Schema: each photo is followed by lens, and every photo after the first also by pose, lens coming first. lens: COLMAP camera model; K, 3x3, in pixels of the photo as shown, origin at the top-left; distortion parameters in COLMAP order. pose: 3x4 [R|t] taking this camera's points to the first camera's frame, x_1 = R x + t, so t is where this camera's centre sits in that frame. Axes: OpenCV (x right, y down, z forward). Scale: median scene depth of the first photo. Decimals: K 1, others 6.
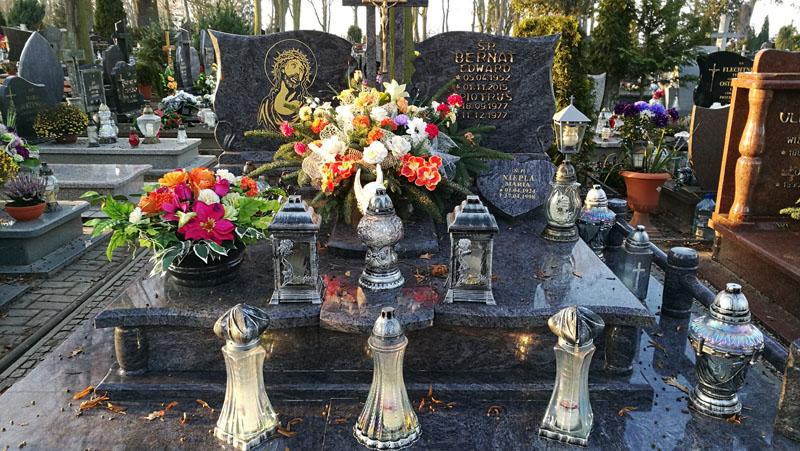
lens RADIAL K [[616.3, 0, 400.0], [0, 616.3, 225.5], [0, 0, 1]] dist [0.001394, -0.003263]
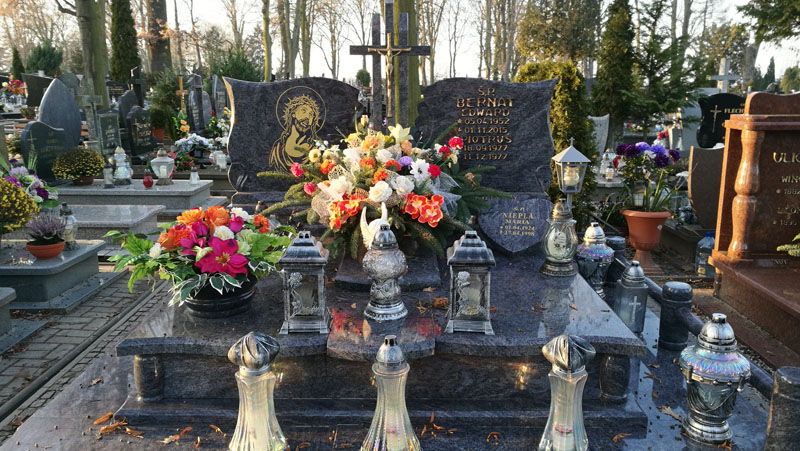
lens RADIAL K [[622.4, 0, 400.0], [0, 622.4, 225.5], [0, 0, 1]] dist [-0.001598, -0.003057]
pose [[0.999897, -0.002739, -0.014055, 0.006765], [0.001793, 0.997761, -0.066851, 0.008770], [0.014207, 0.066819, 0.997664, -0.049387]]
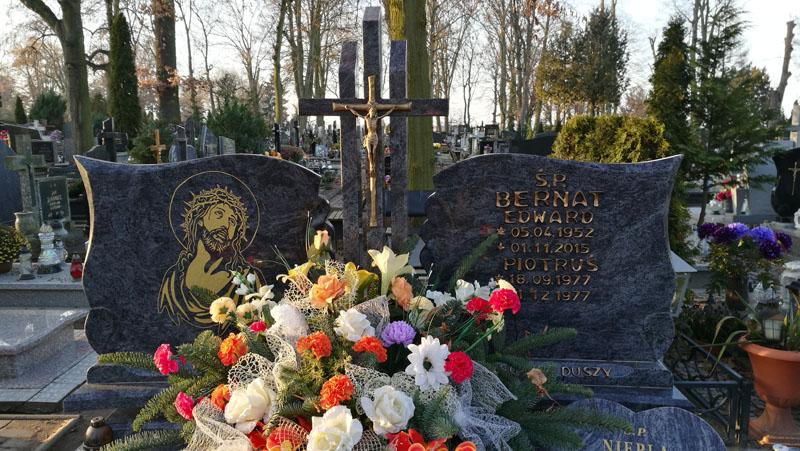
lens RADIAL K [[616.3, 0, 400.0], [0, 616.3, 225.5], [0, 0, 1]] dist [0.001394, -0.003263]
pose [[0.999254, -0.004643, -0.038329, 0.021533], [-0.000517, 0.991042, -0.133548, -0.172043], [0.038605, 0.133468, 0.990301, 0.432270]]
